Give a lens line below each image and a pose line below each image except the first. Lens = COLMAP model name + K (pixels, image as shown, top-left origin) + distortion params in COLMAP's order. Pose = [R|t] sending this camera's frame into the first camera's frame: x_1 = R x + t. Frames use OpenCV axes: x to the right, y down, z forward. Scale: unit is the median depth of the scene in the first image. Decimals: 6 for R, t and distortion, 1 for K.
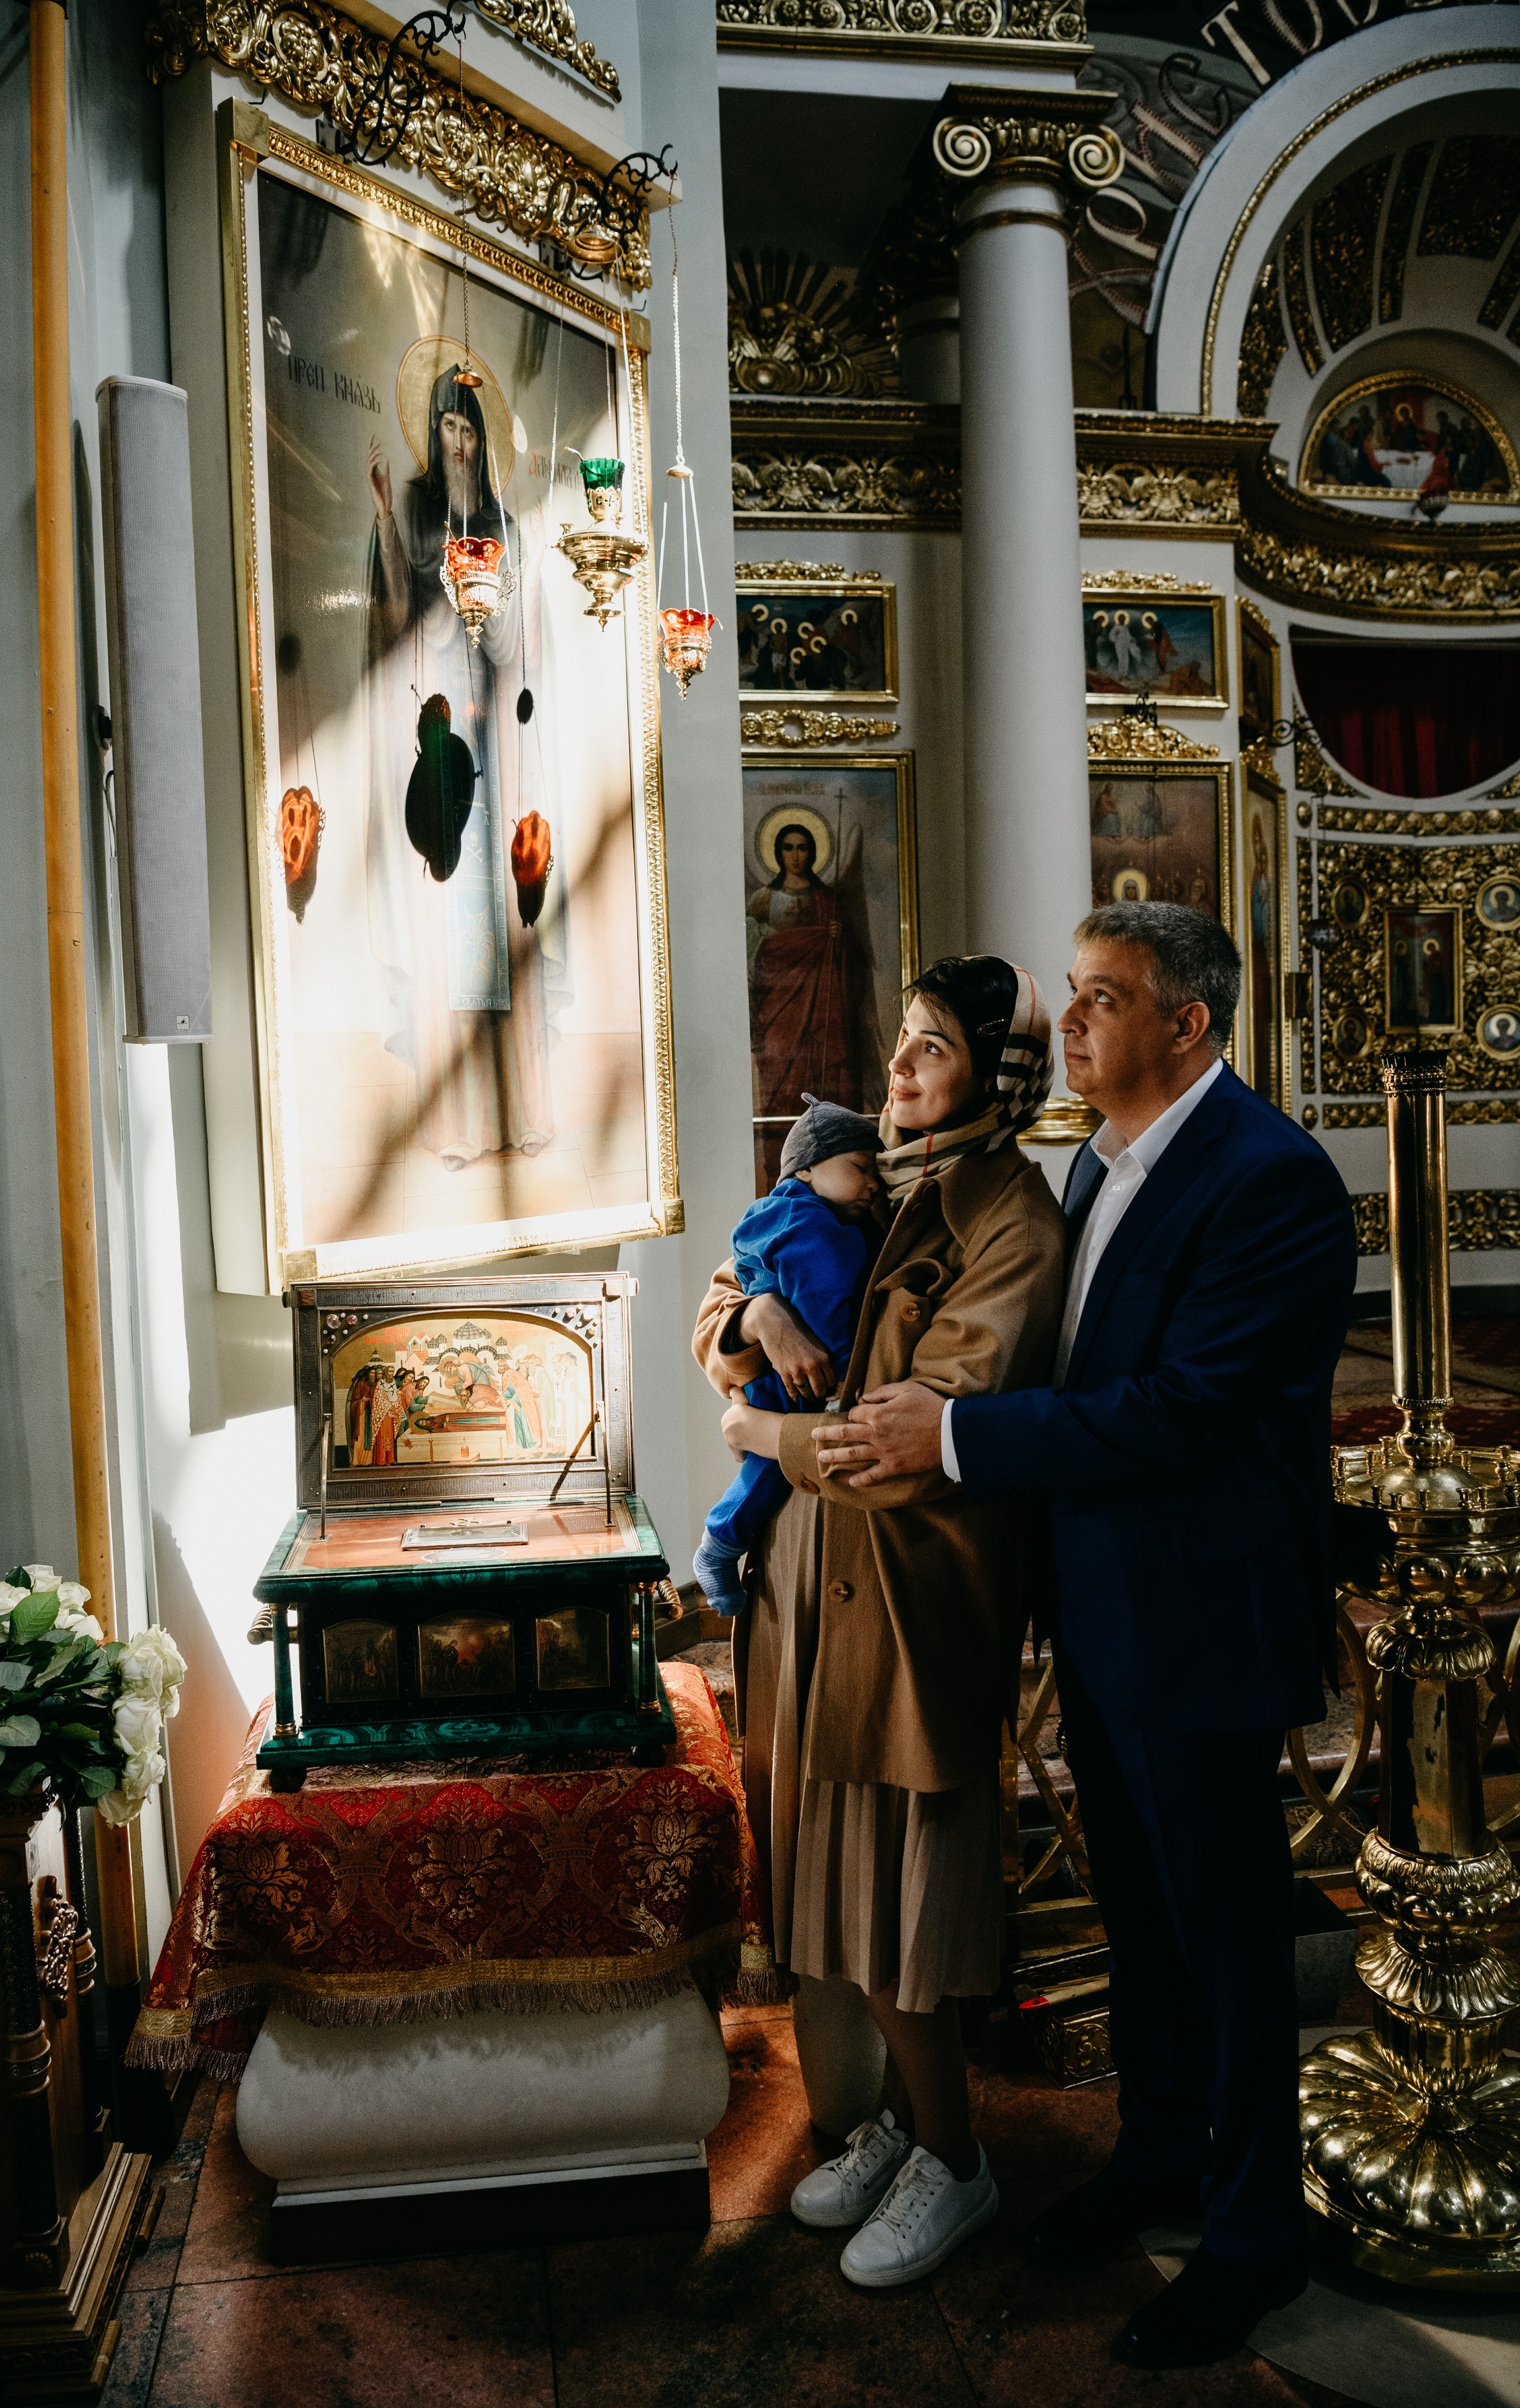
lens RADIAL K [[1681.2, 0, 731.1], [0, 1681.2, 1179.2], [0, 0, 1]] dist [-0.064554, 0.014064]
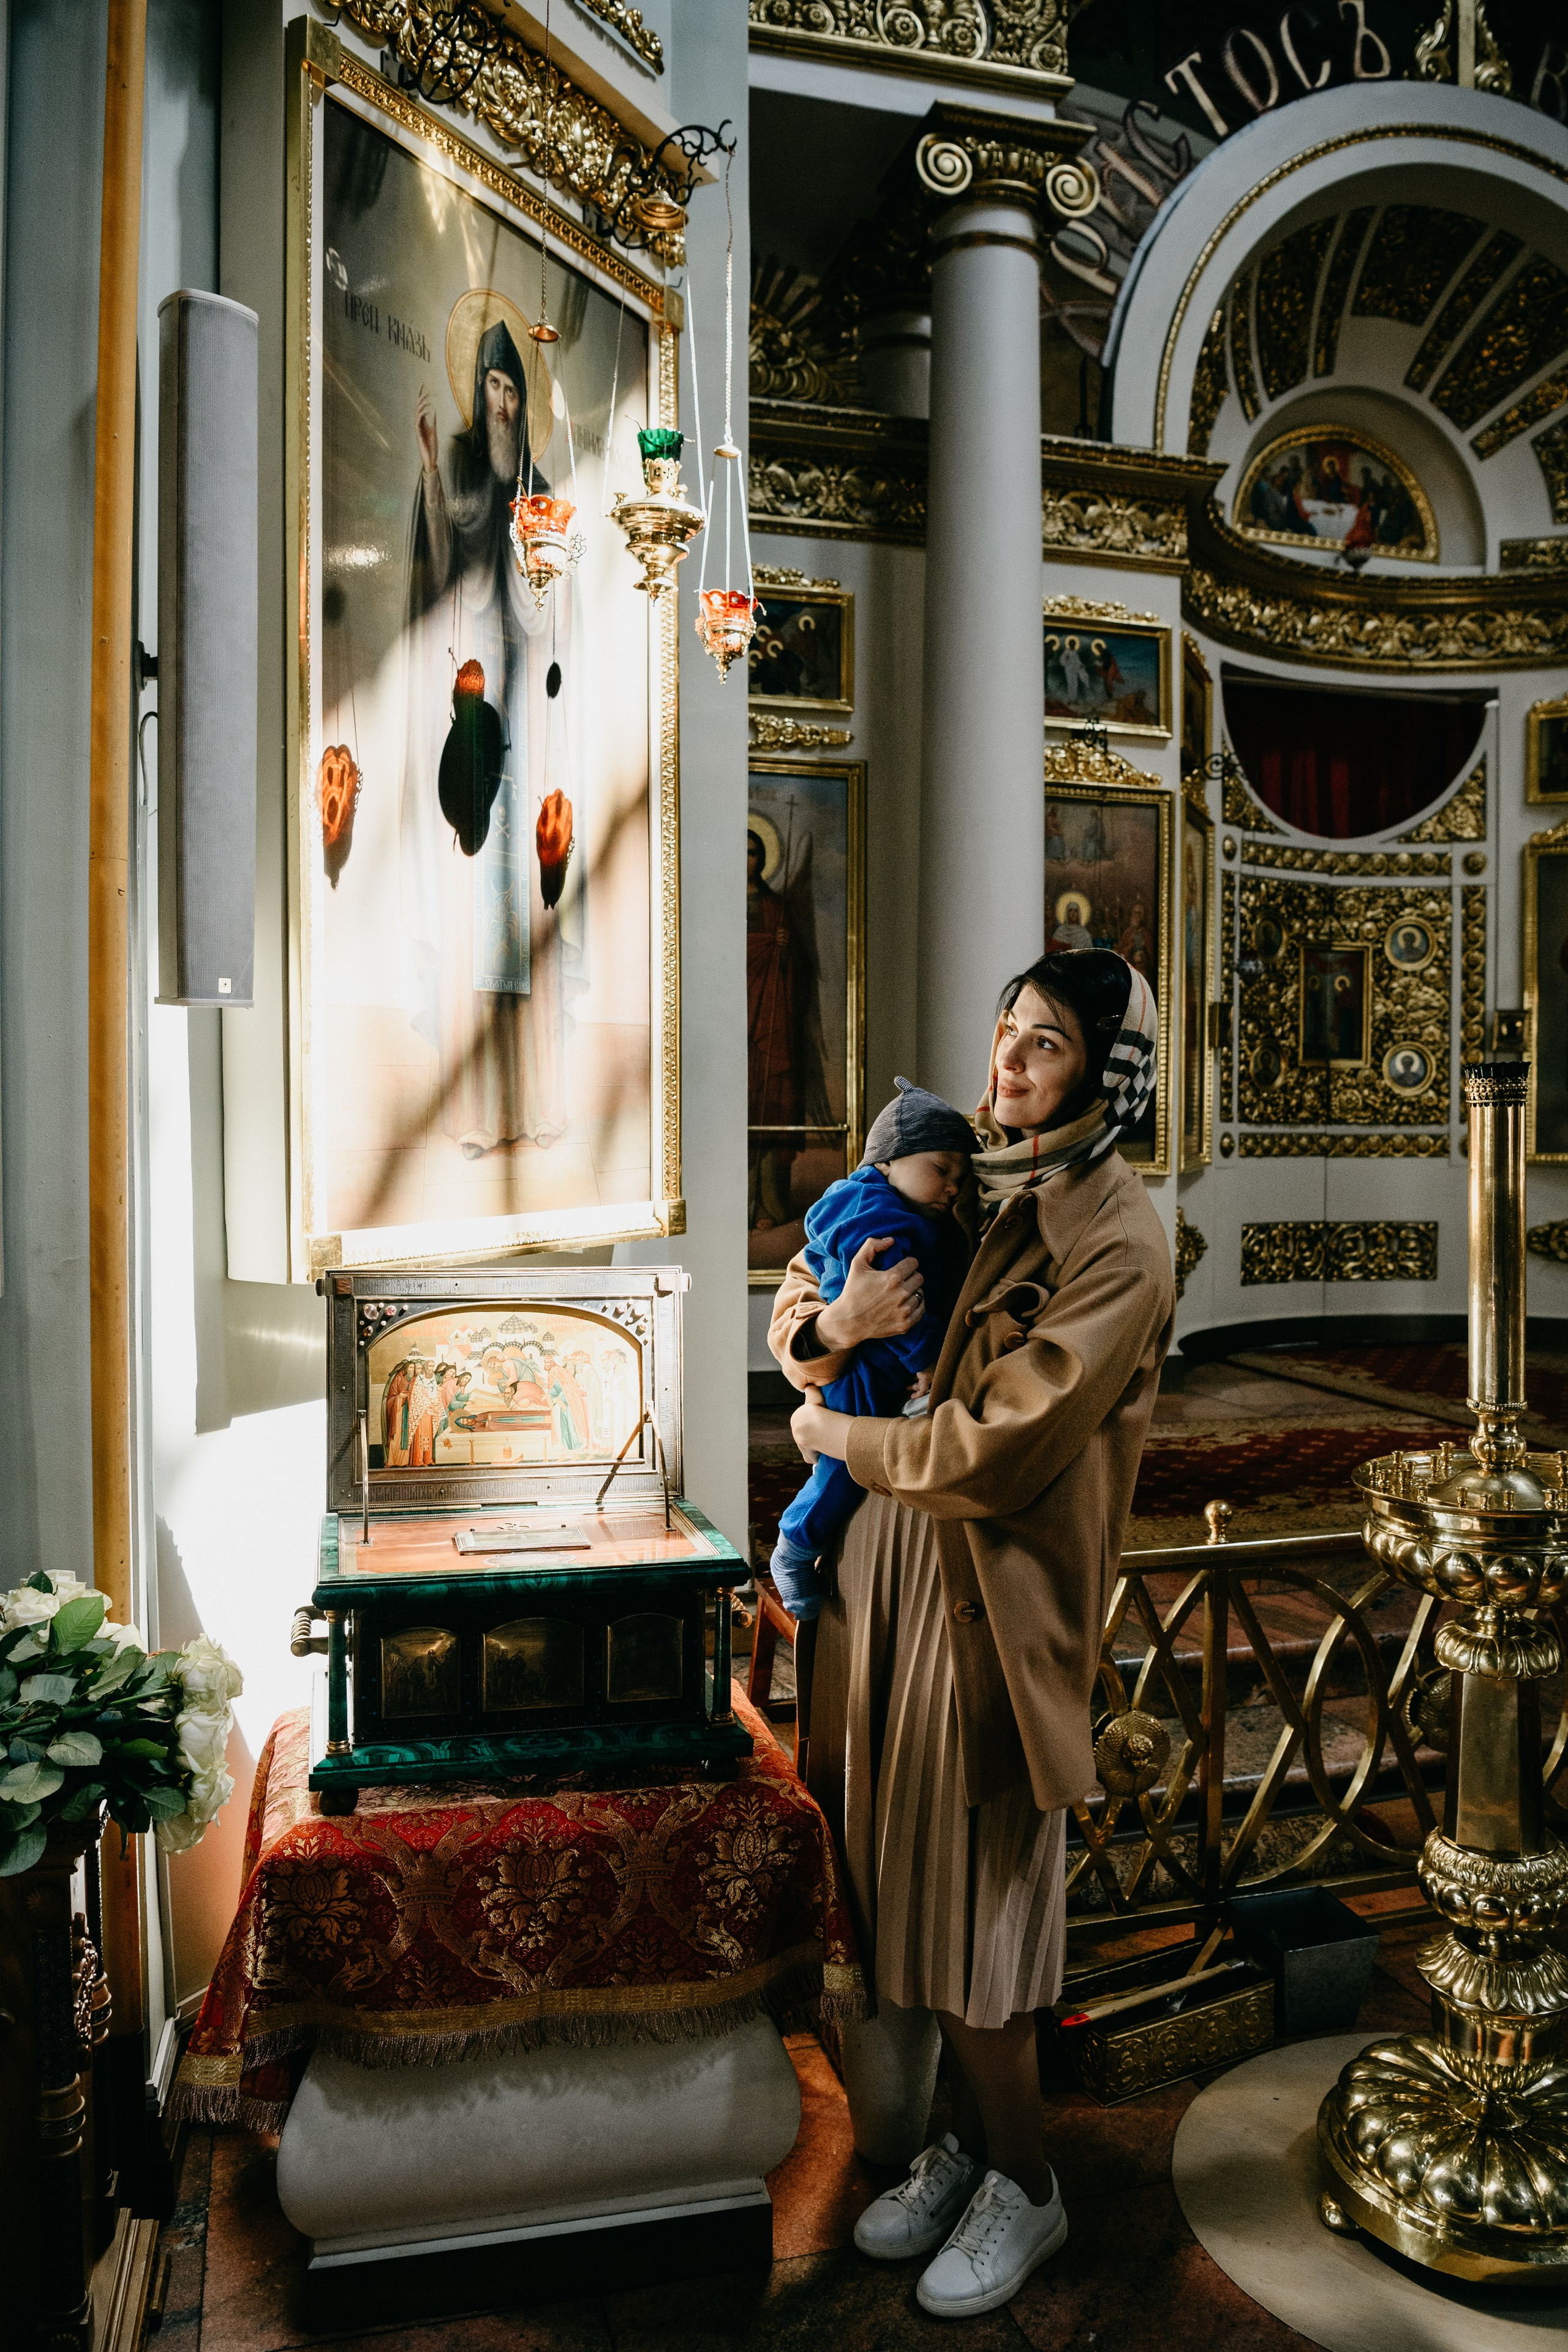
lens RADIAL K [[1709.9, 0, 802.1], [0, 1709.9, 1165.8], [0, 0, 1]] dist [-0.066445, 0.016418]
pose [[0.990539, 0.029843, 0.133949, -0.057654], [-0.026825, 0.999345, -0.024276, 0.008996], [-0.134585, 0.020453, 0.990691, 0.010141]]
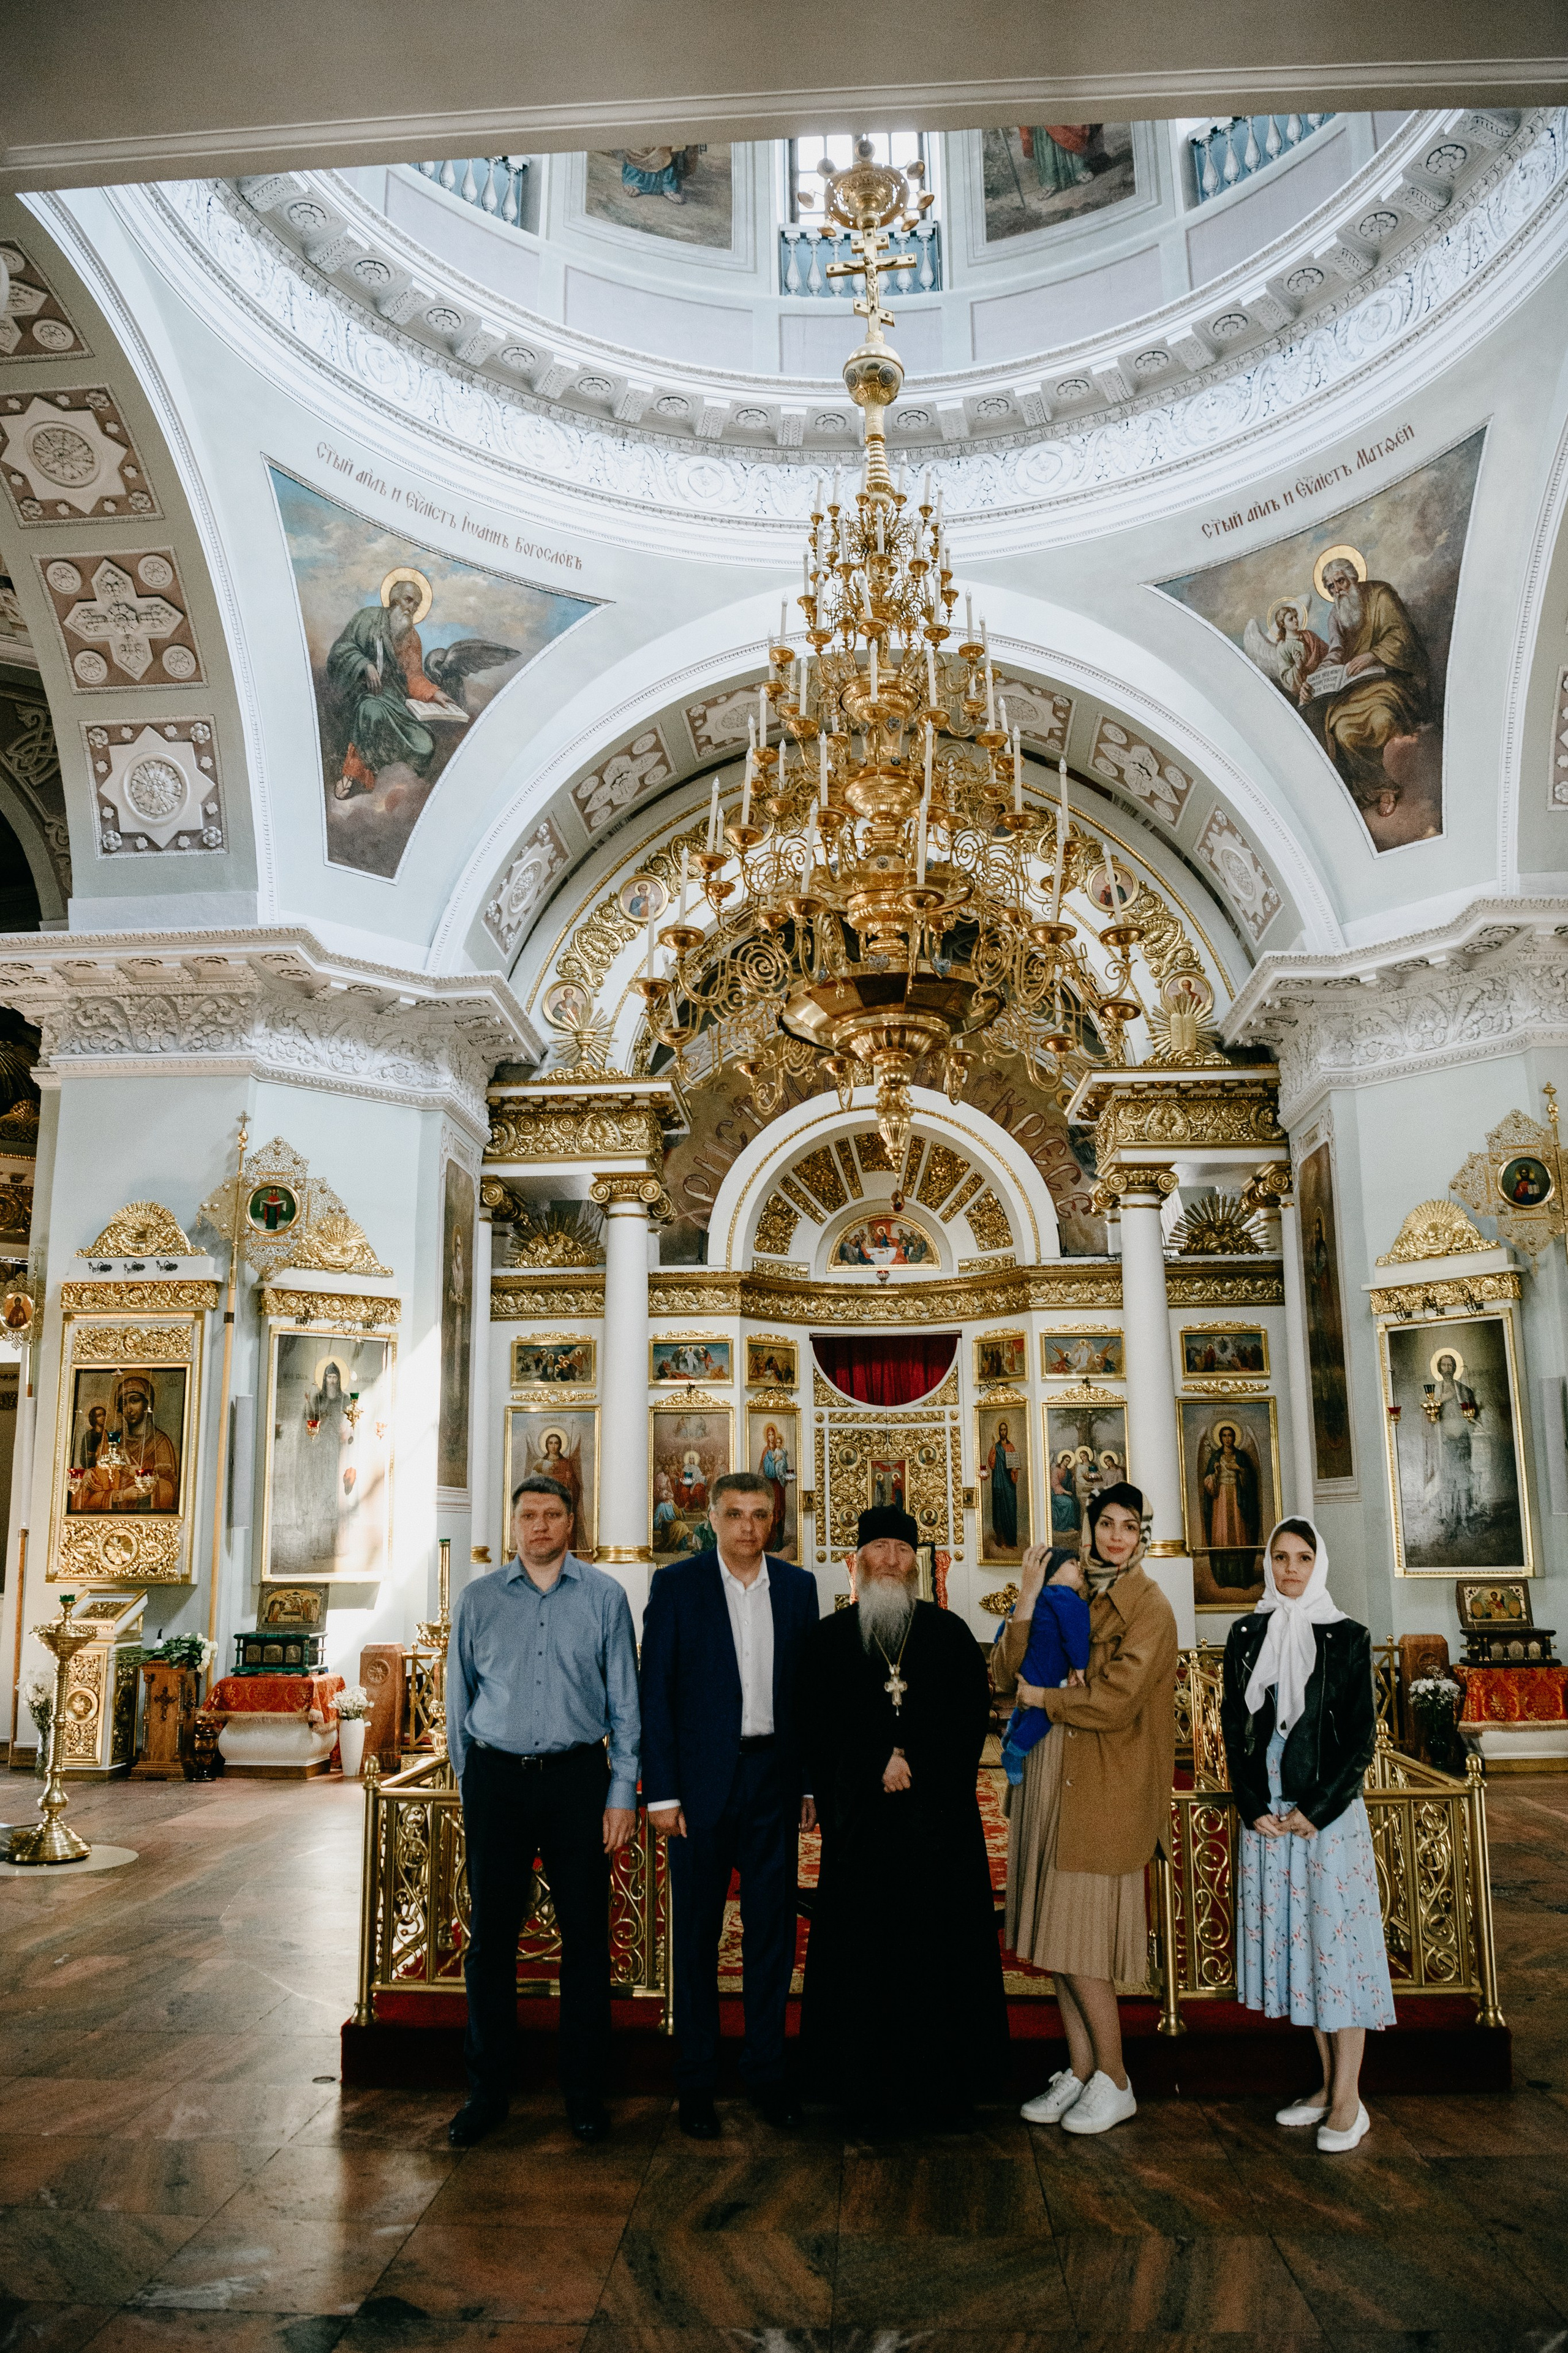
lens RADIAL K [[1710.5, 0, 802.1], [0, 1710.5, 1166.3], [0, 0, 1]] dist [-0.066445, 0.016418]
pose [[0.979334, -0.023421, -0.200887, 0.935562], [-0.028759, 0.967053, -0.252946, 0.039572], [0.200192, 0.253496, 0.946395, -1.474524]]
